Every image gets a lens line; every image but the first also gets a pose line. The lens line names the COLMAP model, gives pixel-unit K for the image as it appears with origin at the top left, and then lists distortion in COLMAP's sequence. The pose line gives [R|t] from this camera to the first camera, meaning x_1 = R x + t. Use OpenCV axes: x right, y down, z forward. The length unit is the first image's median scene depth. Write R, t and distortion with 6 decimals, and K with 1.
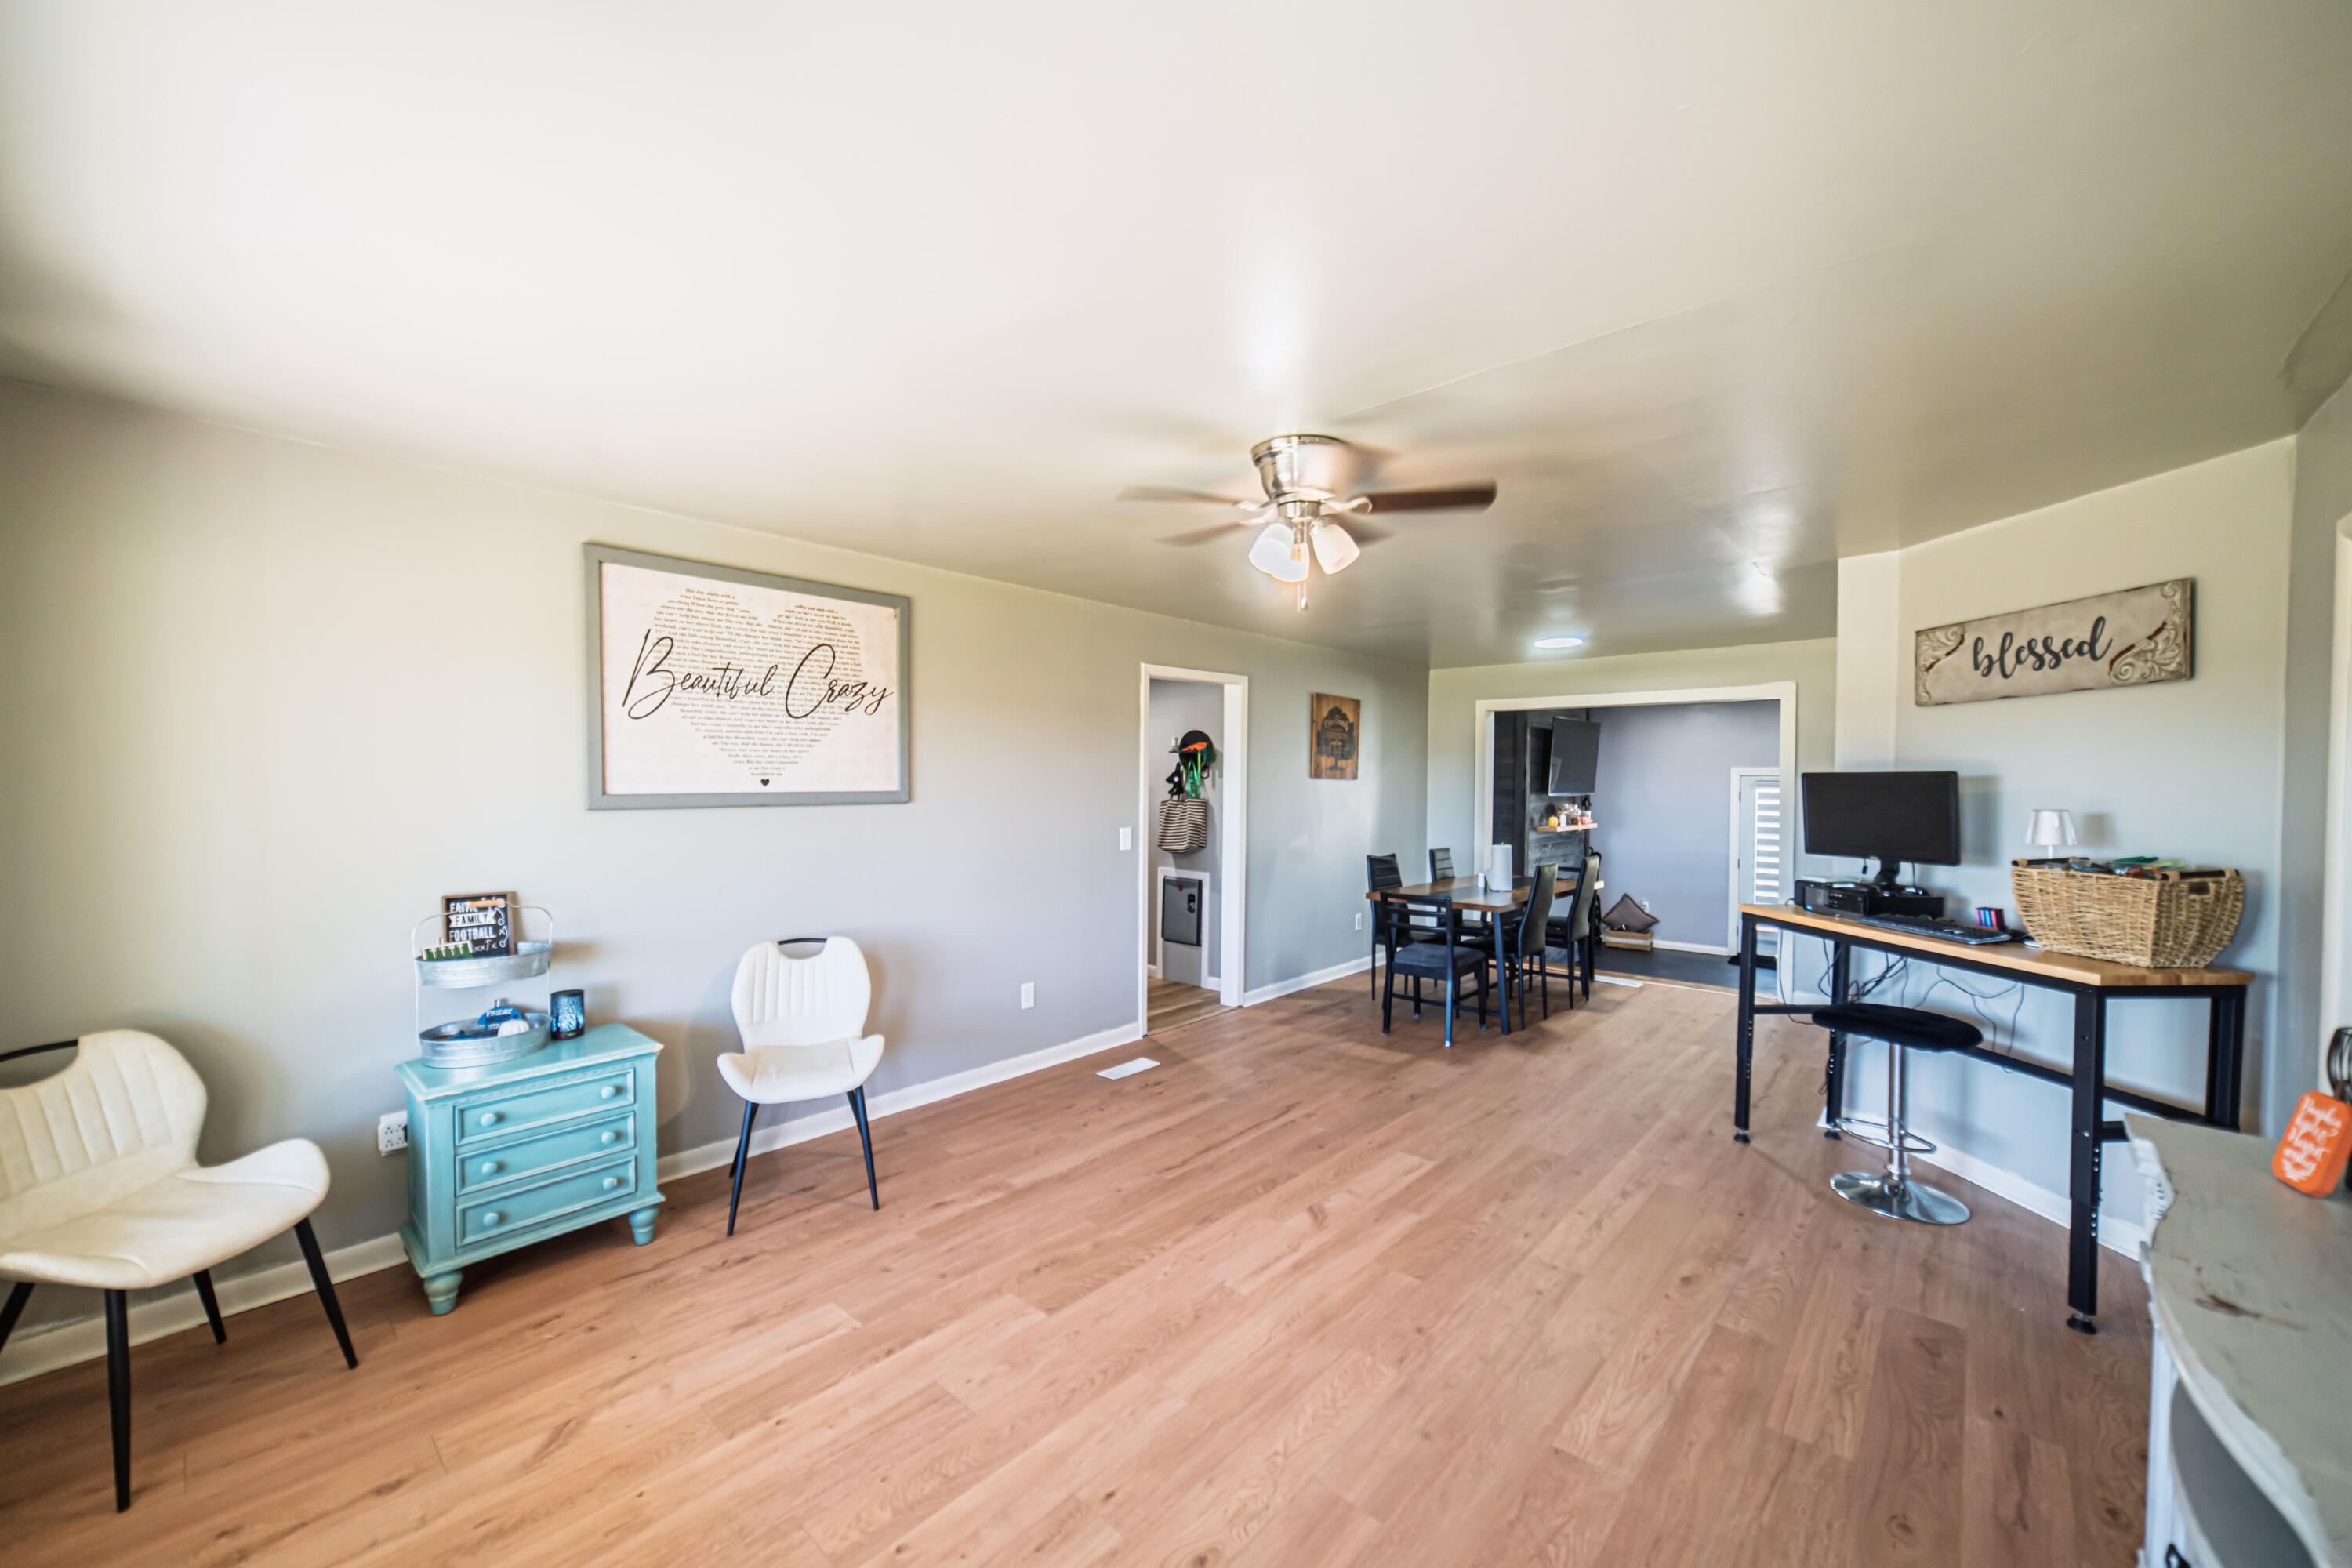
lens RADIAL K [[898.9, 0, 1166.7], [0, 898.9, 794.5], [0, 0, 1]] dist [-0.001101, 0.000405]
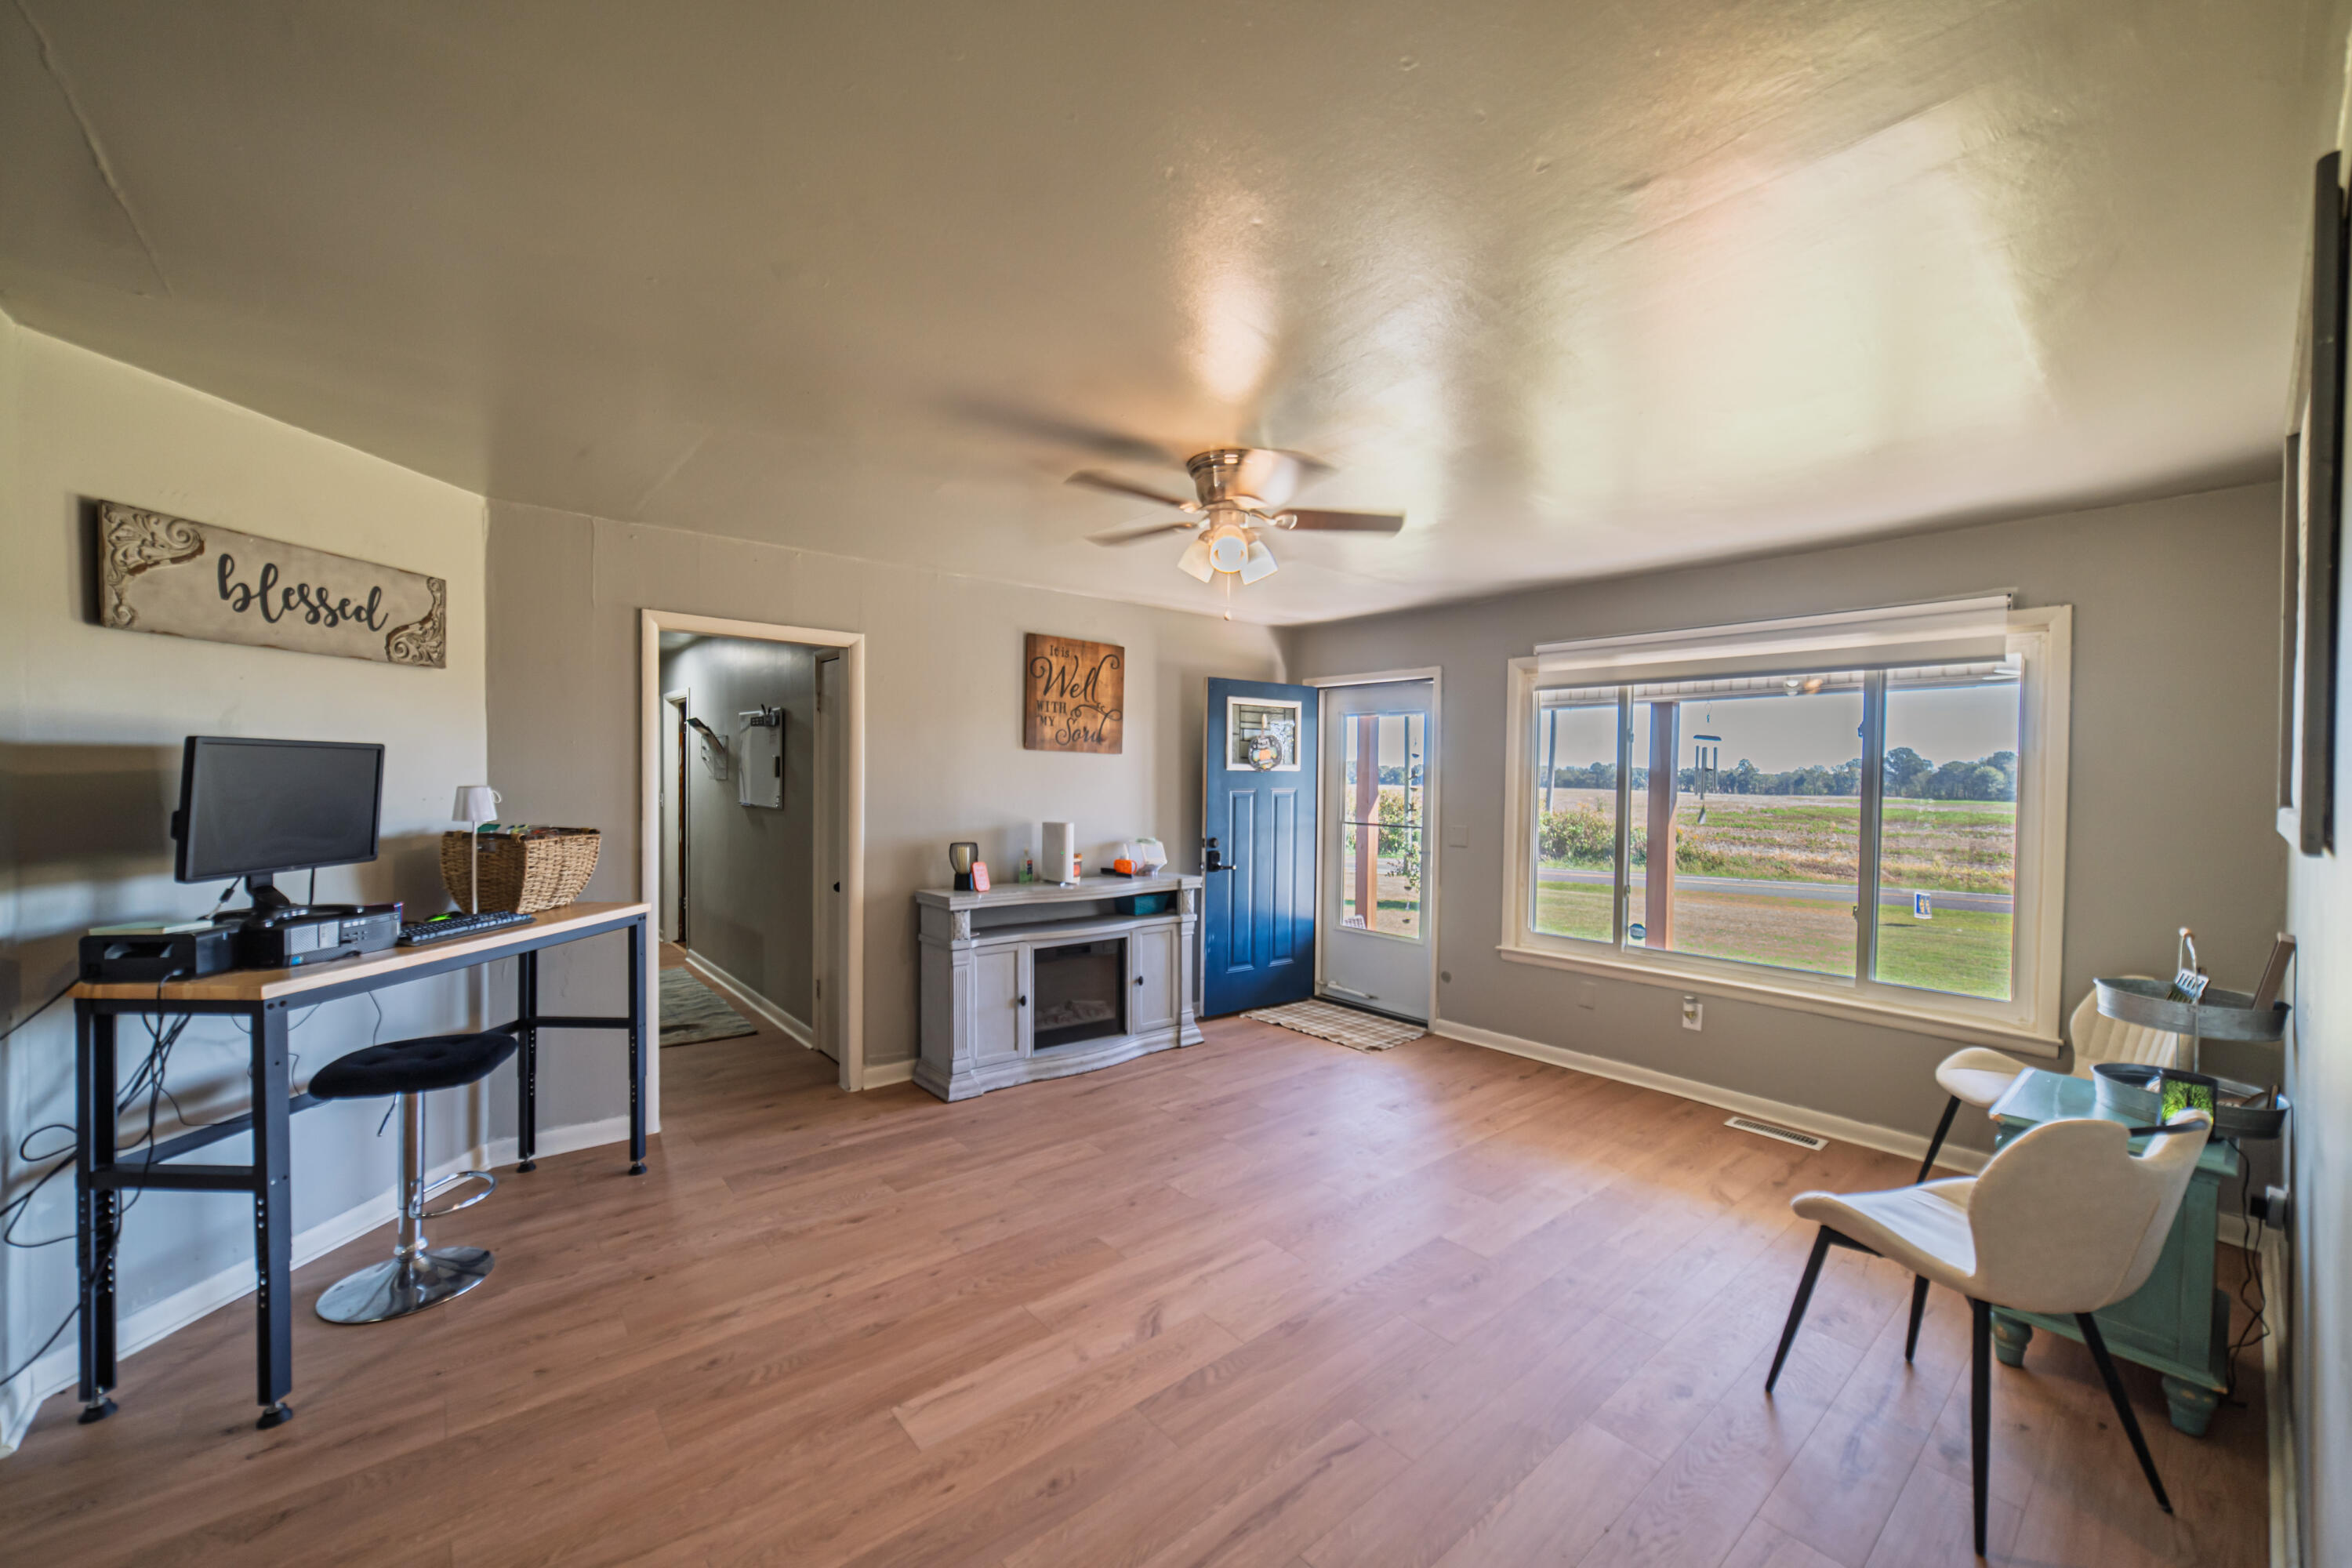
lens RADIAL K [[898.9, 0, 1166.7], [0, 898.9, 794.5], [0, 0, 1]] dist [-0.001101, 0.000405]
pose [[-0.989982, -0.019327, 0.139865, 0.049042], [-0.014450, 0.999254, 0.035802, -0.018207], [-0.140452, 0.033423, -0.989523, 1.620928]]
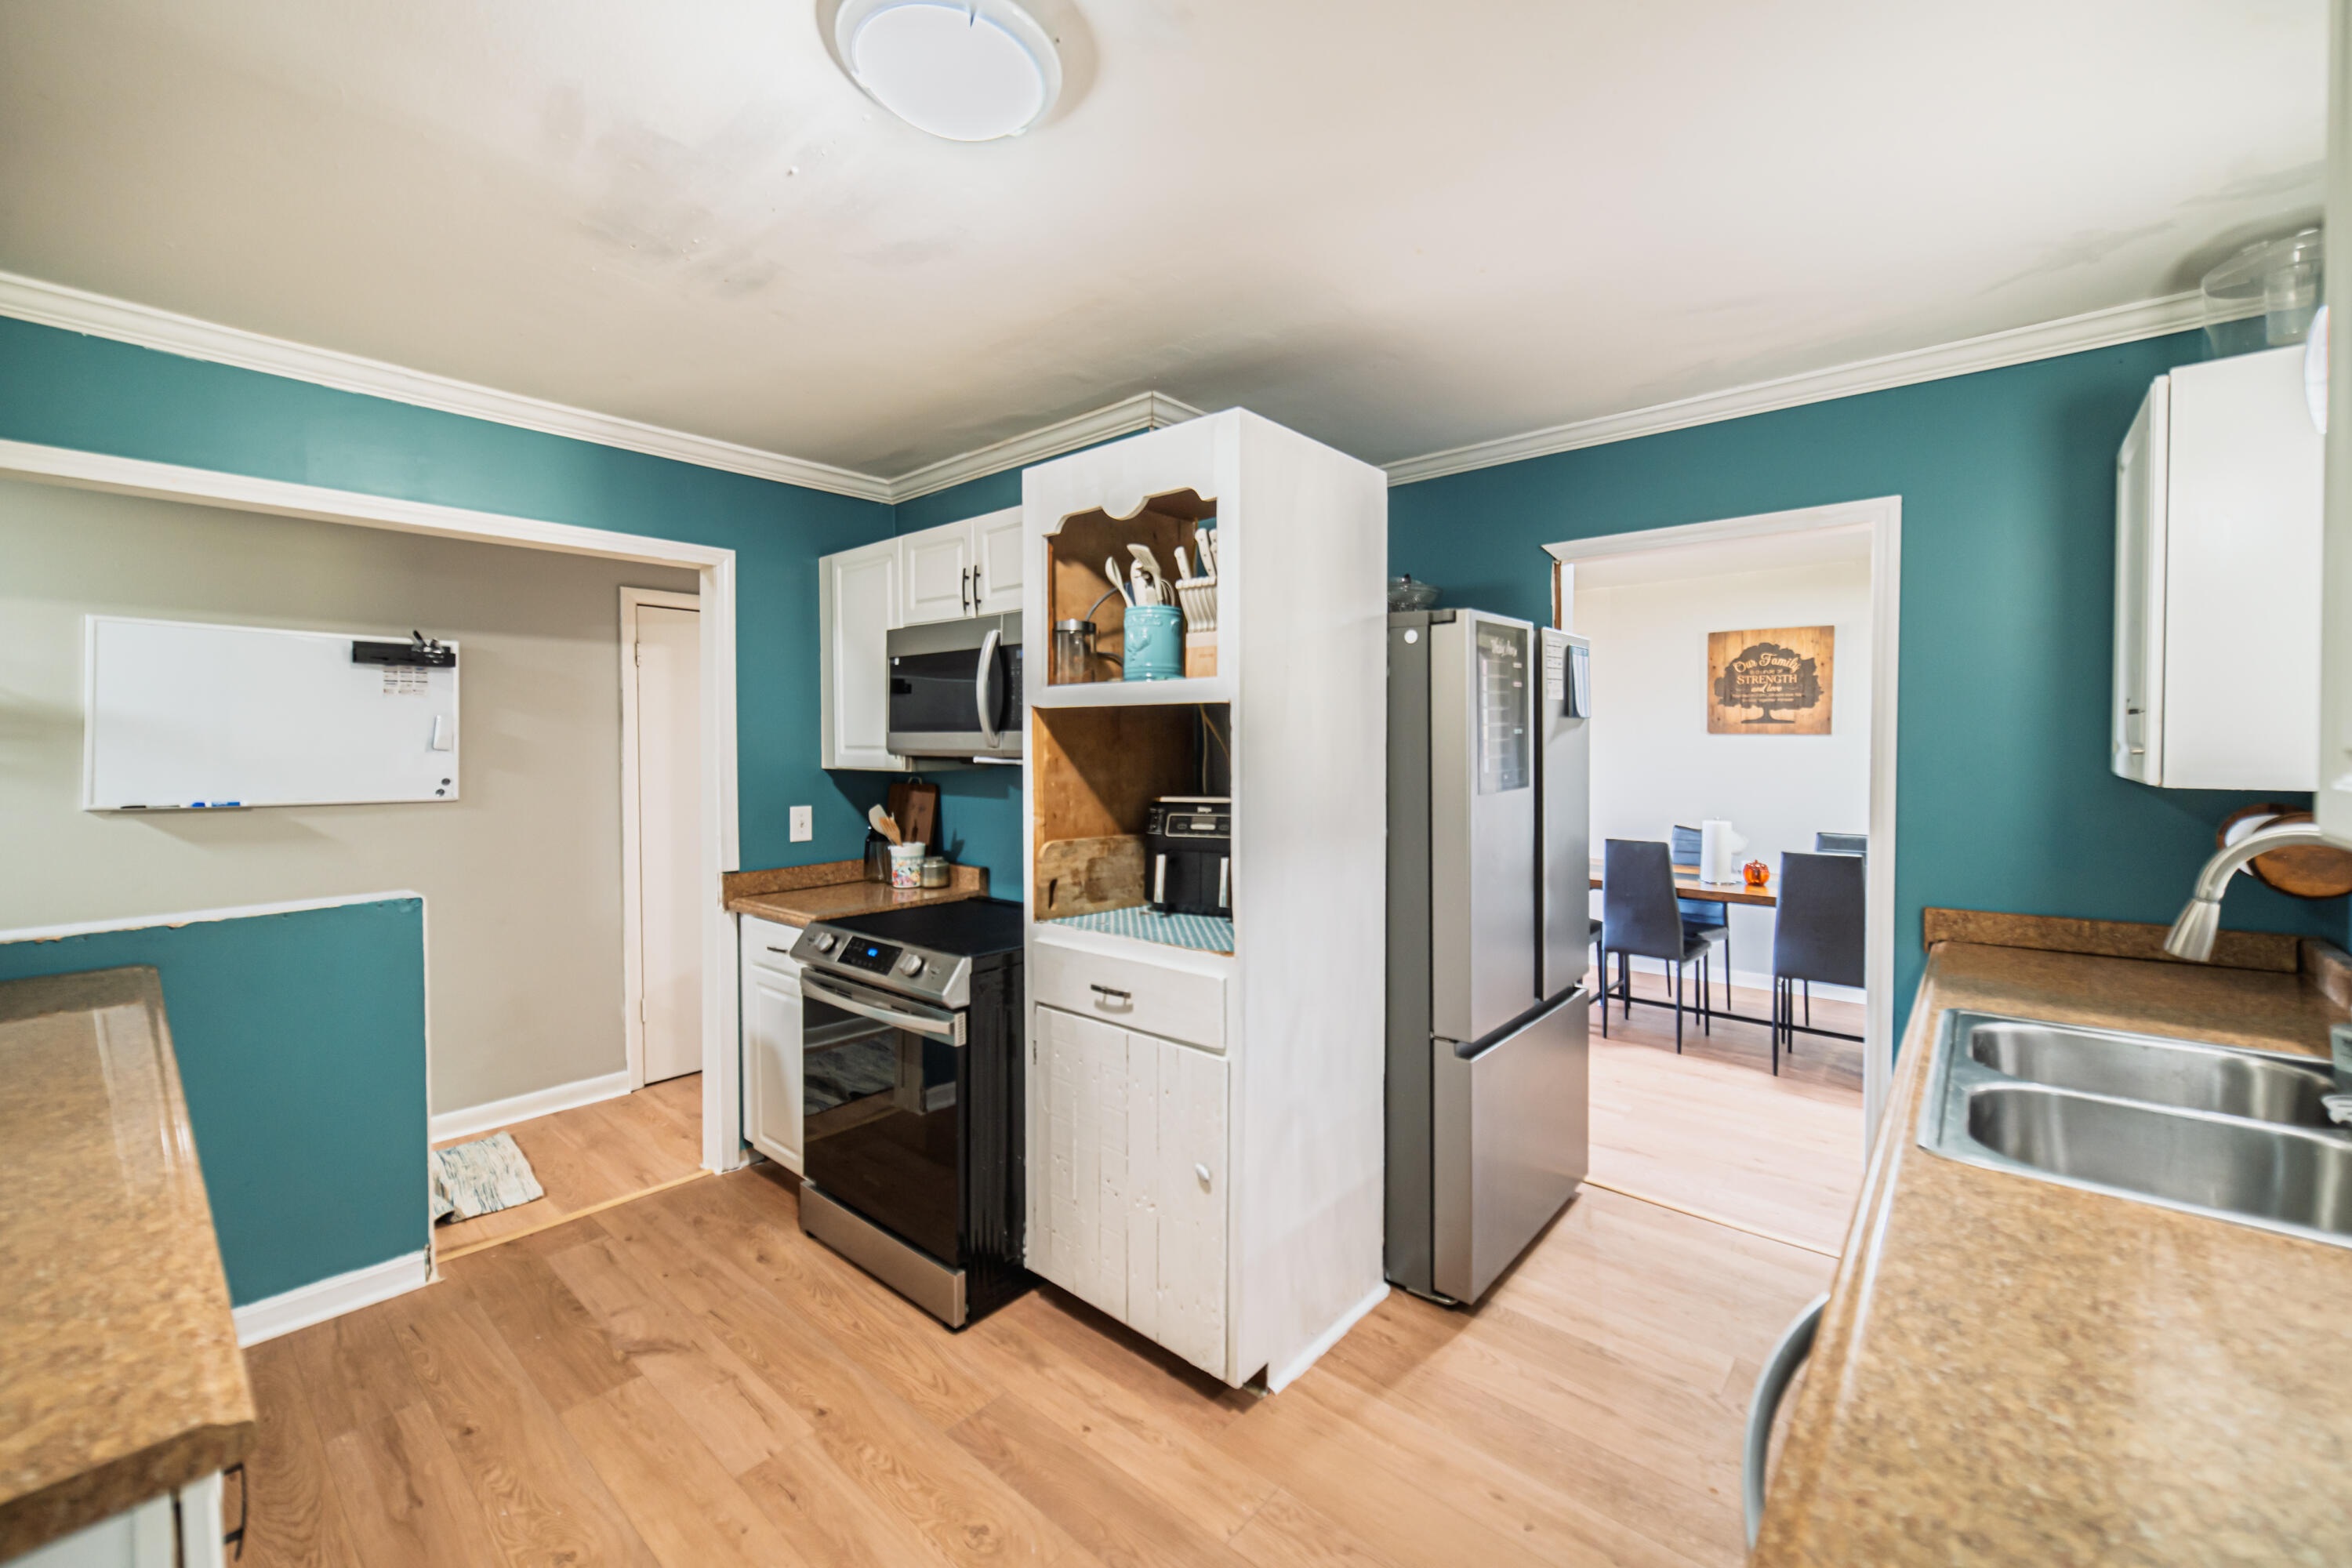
lens RADIAL K [[933.6, 0, 1187.5], [0, 933.6, 758.6], [0, 0, 1]] dist [0.000737, 0.000155]
pose [[0.021591, 0.010630, -0.999710, 2.009324], [-0.012533, 0.999868, 0.010361, 0.004347], [0.999688, 0.012305, 0.021721, 0.957015]]
